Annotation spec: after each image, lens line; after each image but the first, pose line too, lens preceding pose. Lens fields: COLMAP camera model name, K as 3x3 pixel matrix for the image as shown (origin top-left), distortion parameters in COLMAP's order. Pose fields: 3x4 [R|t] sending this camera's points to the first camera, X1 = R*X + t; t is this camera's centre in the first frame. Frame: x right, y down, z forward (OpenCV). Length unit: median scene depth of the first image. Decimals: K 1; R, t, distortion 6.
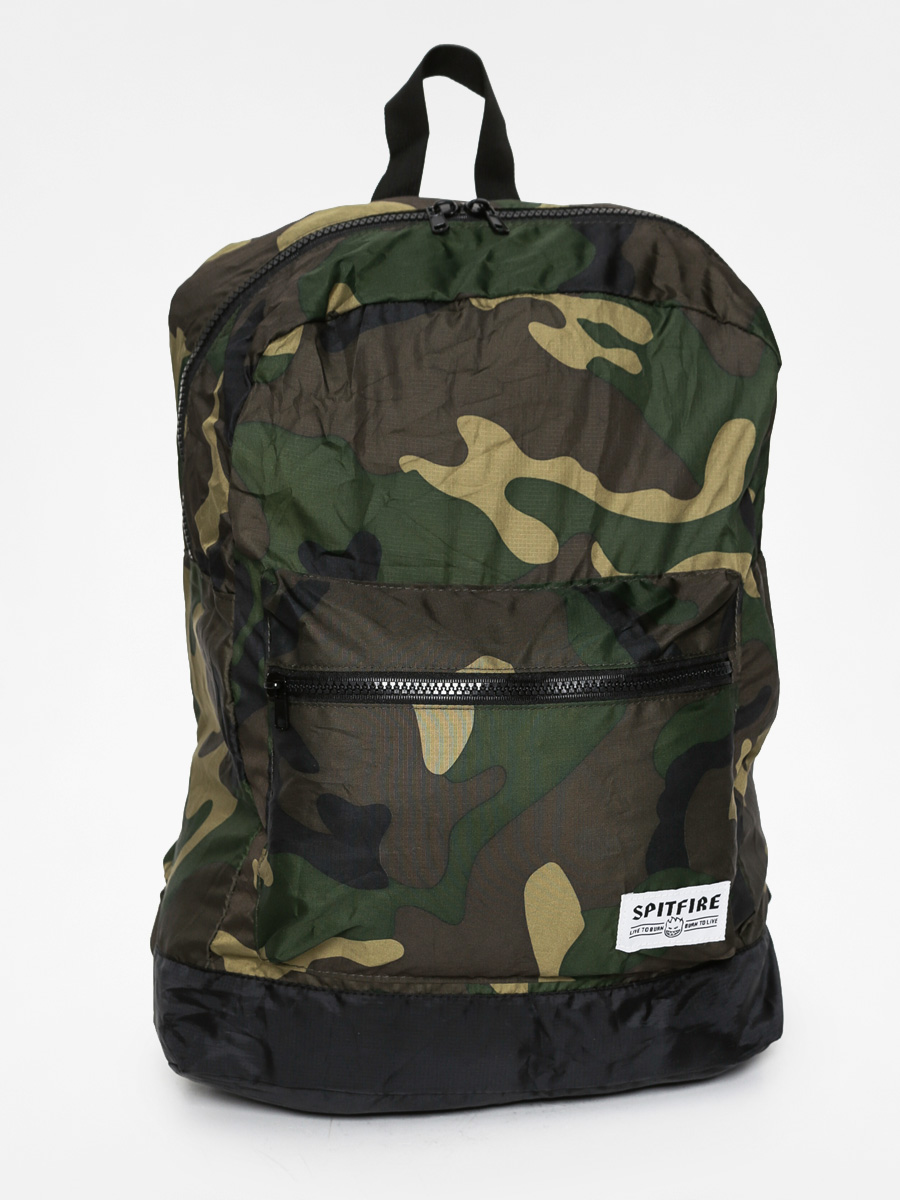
lens RADIAL K [[1682.9, 0, 450.0], [0, 1682.9, 598.8], [0, 0, 1]] dist [-0.054625, 0.000000]
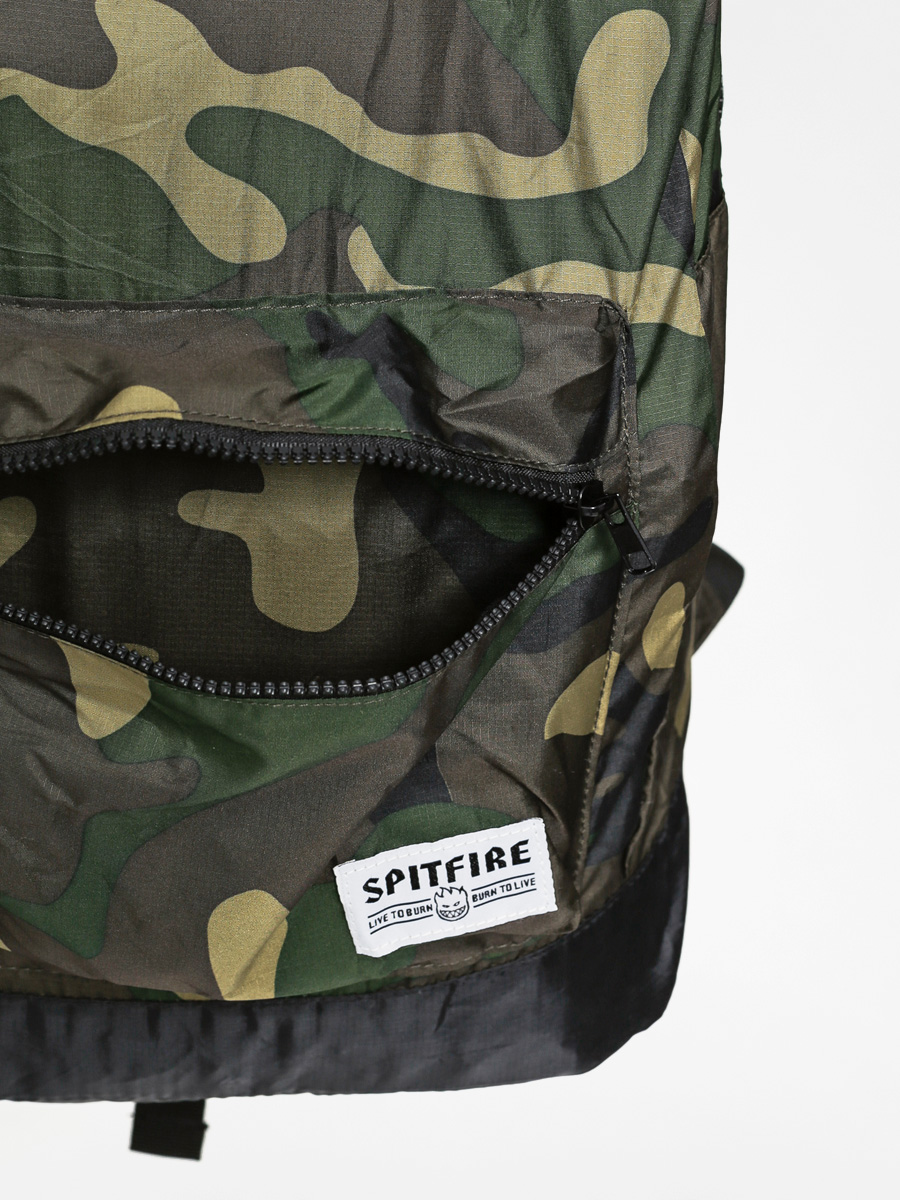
lens RADIAL K [[1682.9, 0, 450.0], [0, 1682.9, 600.9], [0, 0, 1]] dist [-0.054625, 0.000000]
pose [[0.834016, -0.002604, 0.551735, -0.194548], [0.023249, 0.999267, -0.030428, 0.107248], [-0.551251, 0.038205, 0.833464, 0.502735]]
